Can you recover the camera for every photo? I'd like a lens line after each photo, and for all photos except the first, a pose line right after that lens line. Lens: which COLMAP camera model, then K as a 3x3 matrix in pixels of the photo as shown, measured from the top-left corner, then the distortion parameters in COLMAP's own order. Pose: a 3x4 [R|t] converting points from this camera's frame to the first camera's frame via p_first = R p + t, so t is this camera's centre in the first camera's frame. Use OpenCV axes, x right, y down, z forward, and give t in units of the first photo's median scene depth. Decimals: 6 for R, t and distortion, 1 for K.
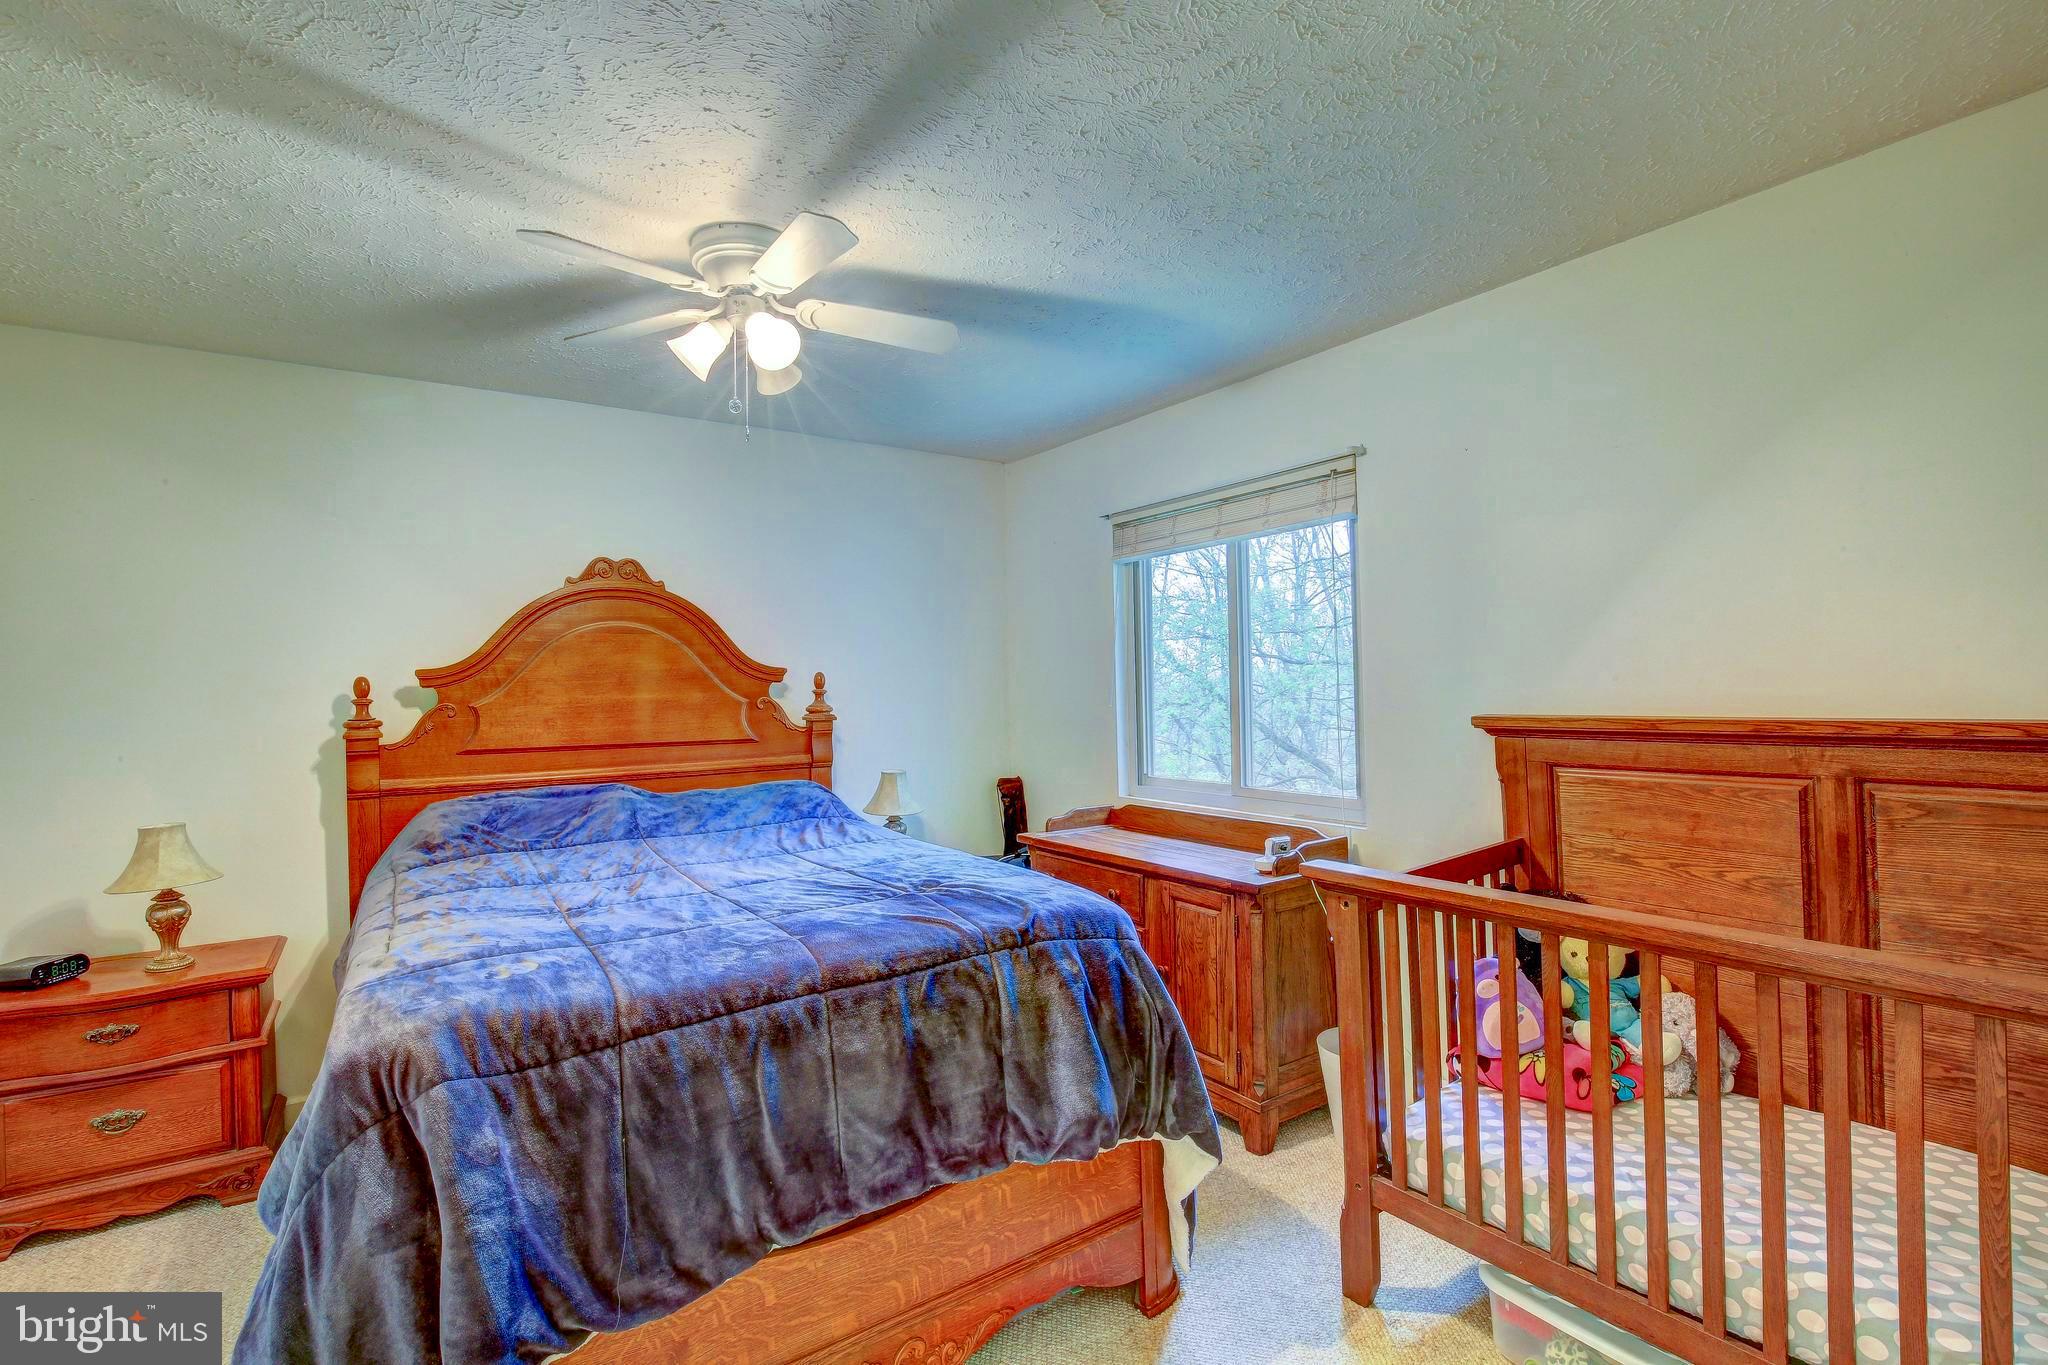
lens RADIAL K [[940.2, 0, 1028.5], [0, 940.2, 673.8], [0, 0, 1]] dist [-0.025128, 0.000257]
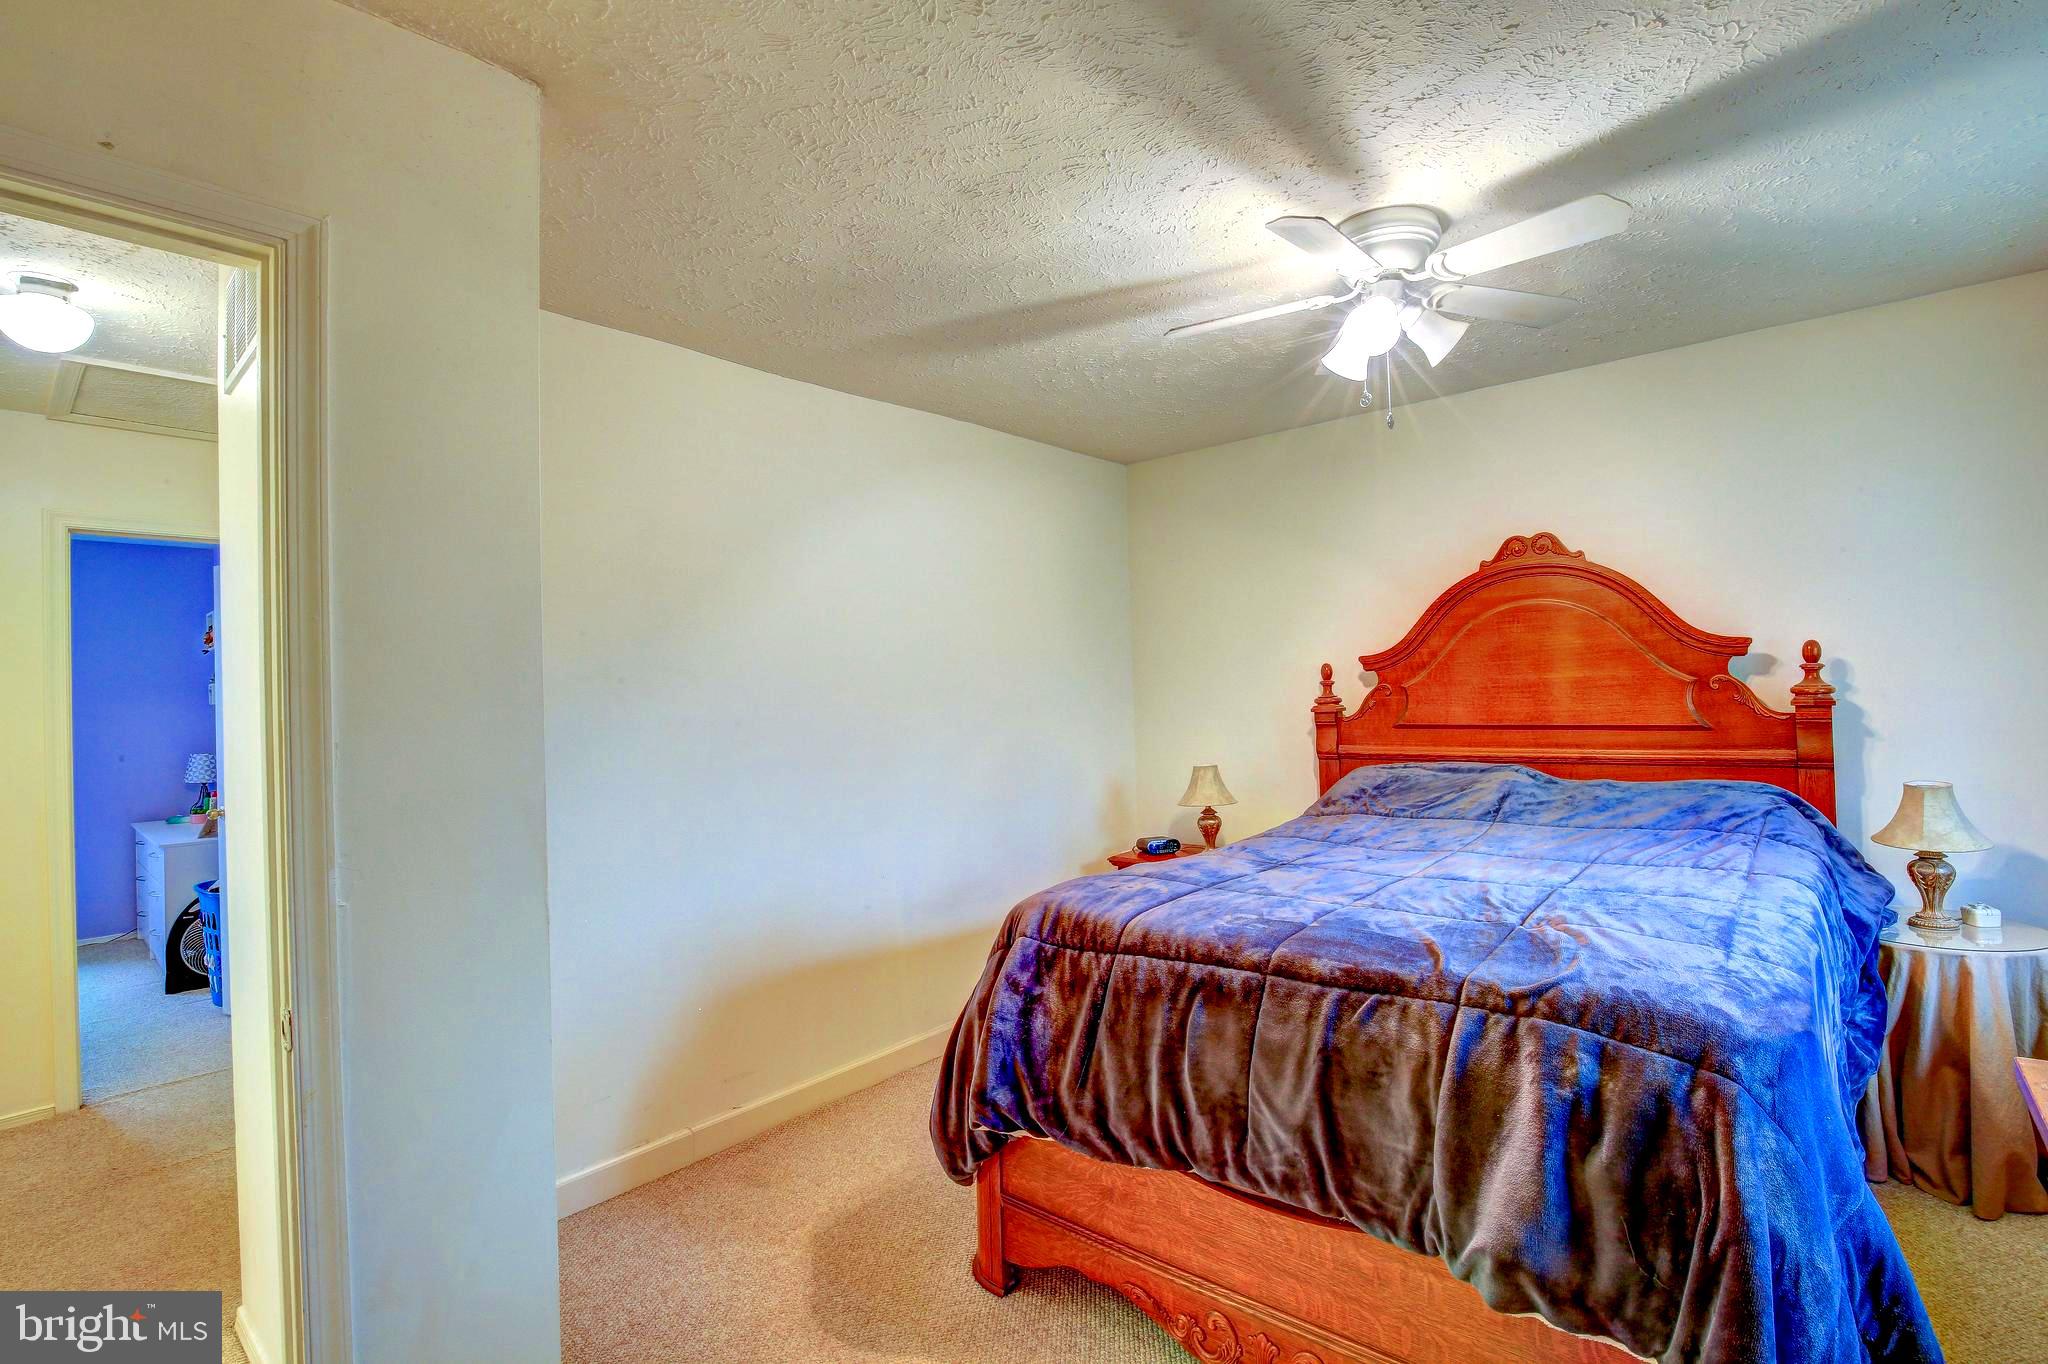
lens RADIAL K [[940.2, 0, 1035.5], [0, 940.2, 669.2], [0, 0, 1]] dist [-0.025128, 0.000257]
pose [[0.250716, -0.007691, -0.968030, 0.419973], [0.042867, 0.999076, 0.003165, -0.009421], [0.967111, -0.042290, 0.250814, 0.285227]]
